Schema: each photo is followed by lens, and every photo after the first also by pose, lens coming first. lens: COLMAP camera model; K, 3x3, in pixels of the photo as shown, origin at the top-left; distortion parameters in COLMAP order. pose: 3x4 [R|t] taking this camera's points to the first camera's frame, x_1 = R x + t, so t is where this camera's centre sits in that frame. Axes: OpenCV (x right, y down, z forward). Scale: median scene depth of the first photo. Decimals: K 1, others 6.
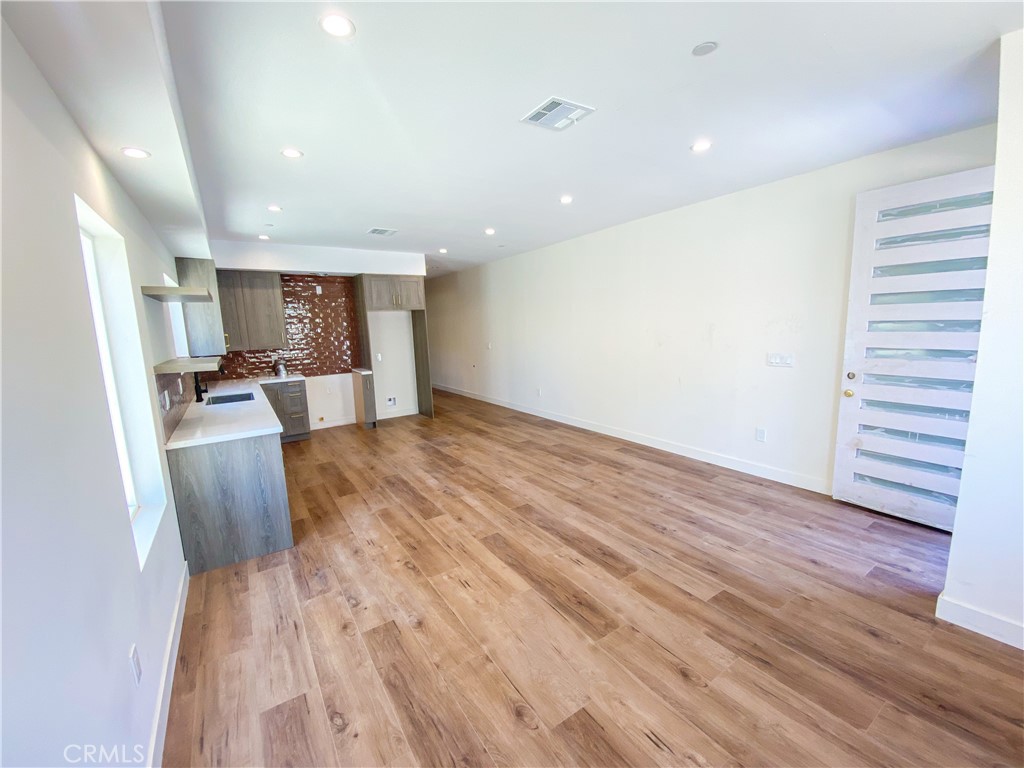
lens RADIAL K [[415.2, 0, 512.0], [0, 415.2, 384.0], [0, 0, 1]] dist [0.000113, 0.000003]
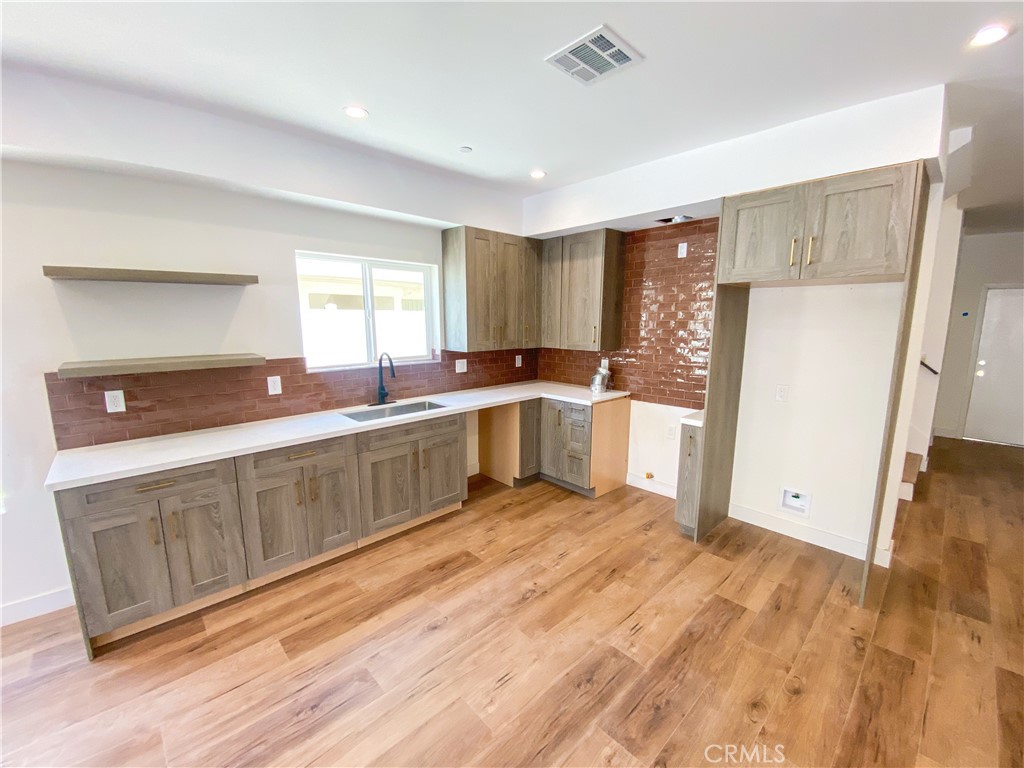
lens RADIAL K [[416.4, 0, 512.0], [0, 416.4, 384.0], [0, 0, 1]] dist [-0.011705, -0.000209]
pose [[0.170758, 0.182365, -0.968290, 0.062860], [-0.151522, 0.975894, 0.157076, -0.123496], [0.973593, 0.119895, 0.194274, 0.798388]]
